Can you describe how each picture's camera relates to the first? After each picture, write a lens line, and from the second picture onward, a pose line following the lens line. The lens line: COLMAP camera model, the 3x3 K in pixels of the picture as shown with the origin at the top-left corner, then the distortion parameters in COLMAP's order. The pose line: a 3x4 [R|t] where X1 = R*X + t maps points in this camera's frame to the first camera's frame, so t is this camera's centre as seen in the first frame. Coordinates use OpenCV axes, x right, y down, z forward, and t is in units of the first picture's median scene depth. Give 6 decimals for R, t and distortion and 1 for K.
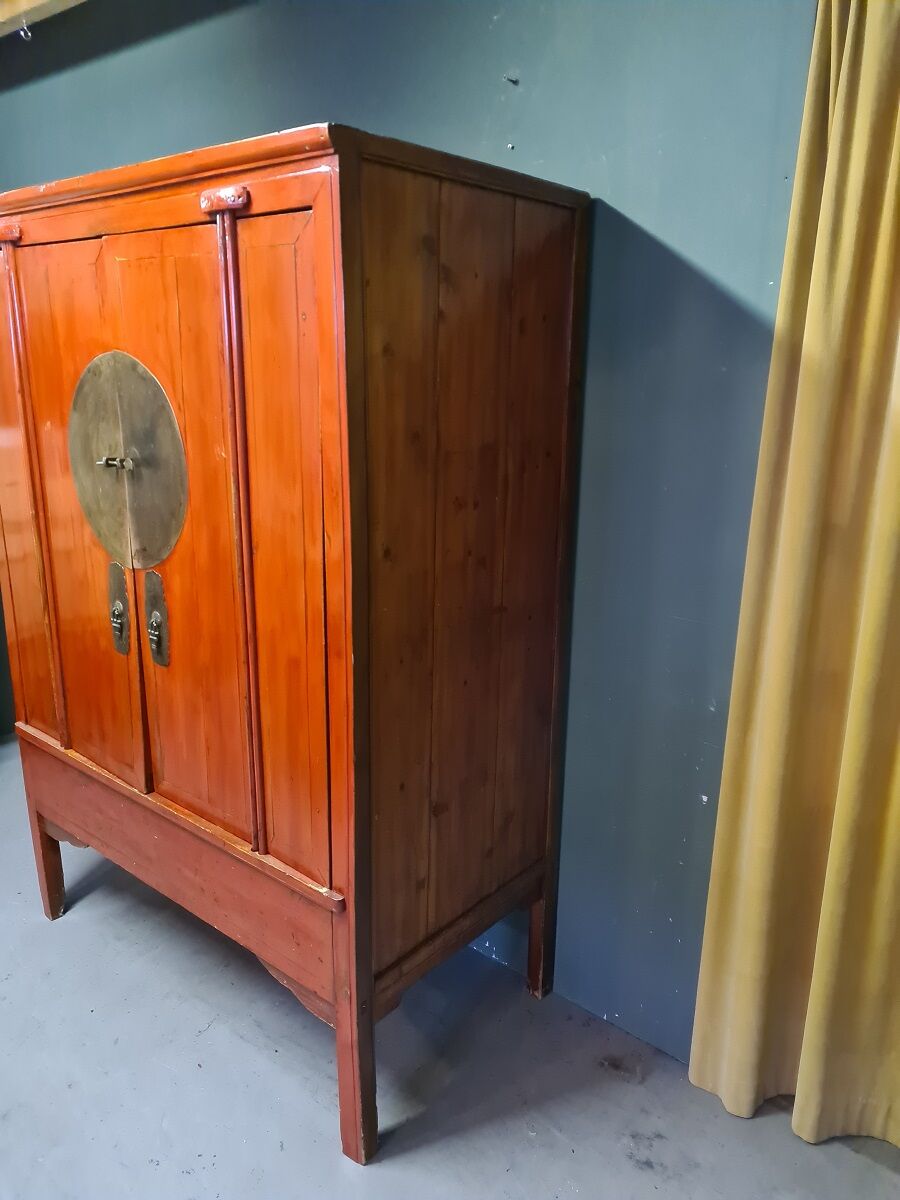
lens RADIAL K [[915.3, 0, 450.0], [0, 915.3, 600.0], [0, 0, 1]] dist [0.058508, -0.054088]
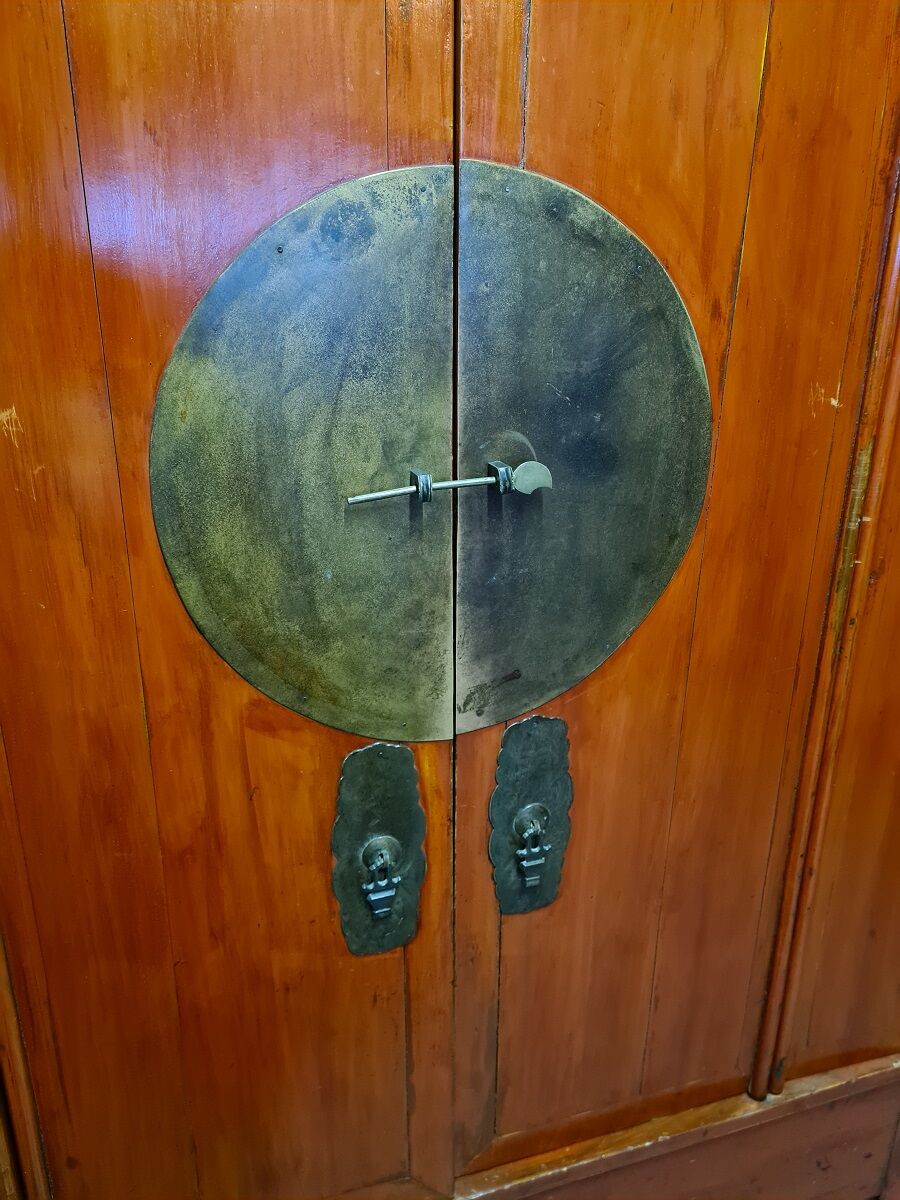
lens RADIAL K [[915.3, 0, 450.0], [0, 915.3, 600.0], [0, 0, 1]] dist [0.058508, -0.054088]
pose [[0.528208, -0.294603, 0.796370, -0.657242], [0.224539, 0.952958, 0.203600, -0.175912], [-0.818889, 0.071273, 0.569510, 0.779342]]
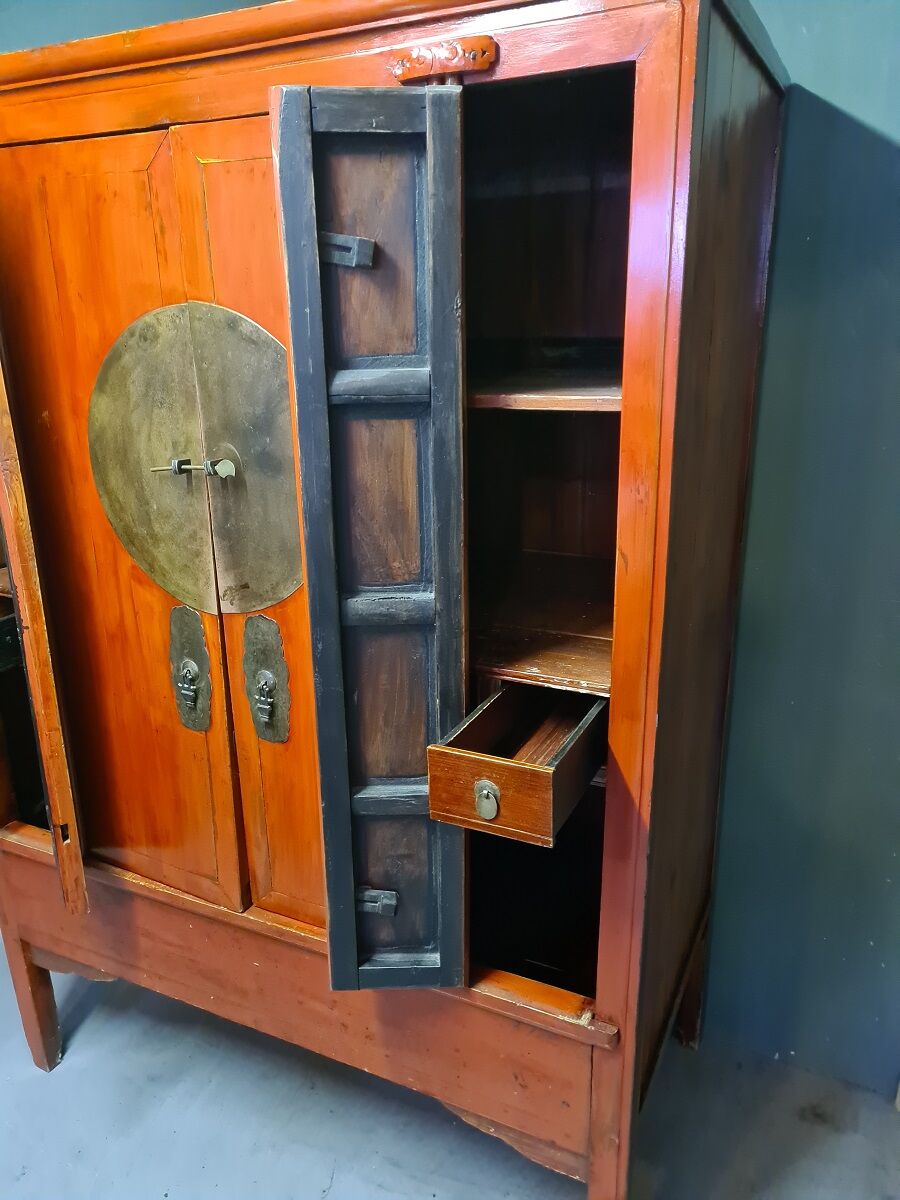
lens RADIAL K [[915.3, 0, 450.0], [0, 915.3, 600.0], [0, 0, 1]] dist [0.058508, -0.054088]
pose [[0.967385, -0.103448, 0.231223, -0.340130], [0.091854, 0.993940, 0.060388, -0.072139], [-0.236069, -0.037180, 0.971025, 0.274697]]
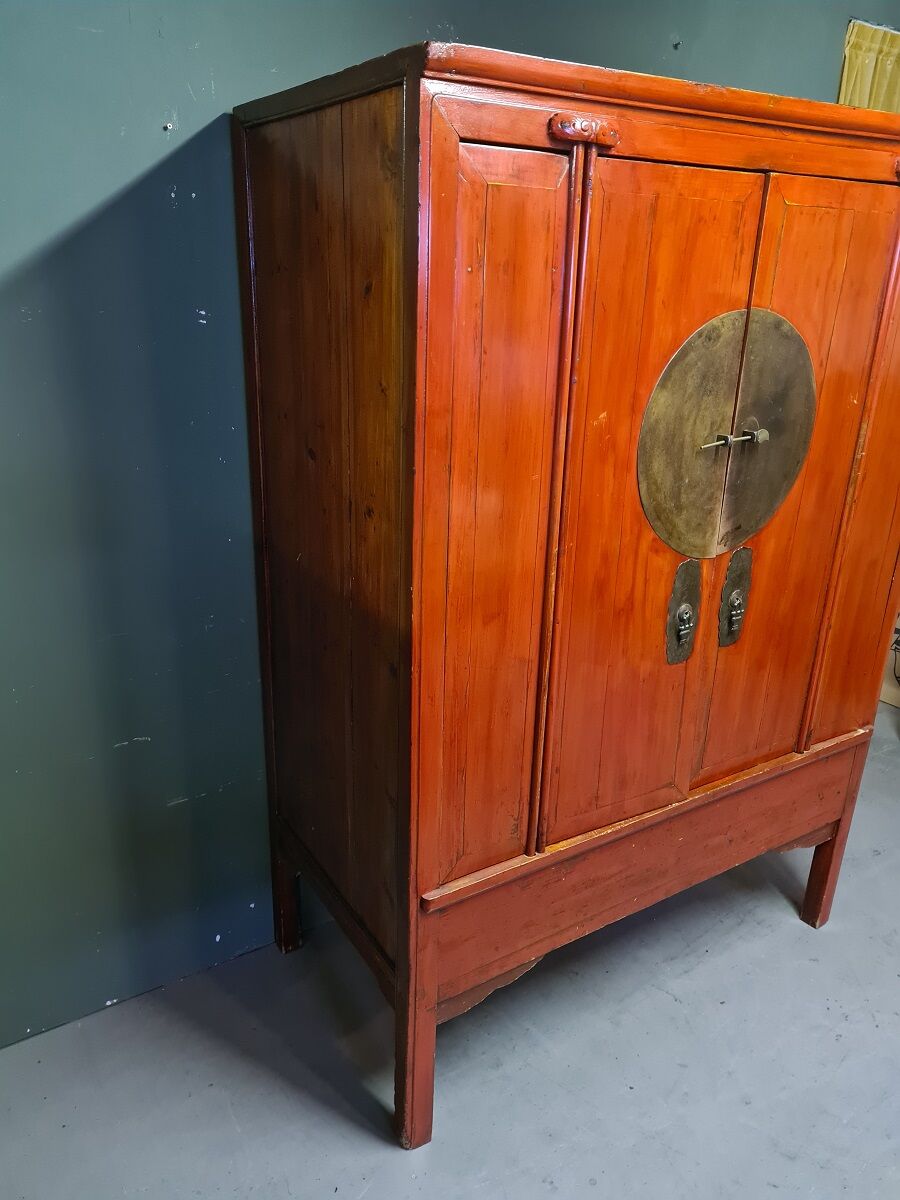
lens RADIAL K [[915.3, 0, 450.0], [0, 915.3, 600.0], [0, 0, 1]] dist [0.058508, -0.054088]
pose [[0.295205, -0.332309, 0.895782, -1.248951], [0.227856, 0.935000, 0.271767, -0.299151], [-0.927866, 0.123883, 0.351735, 0.944295]]
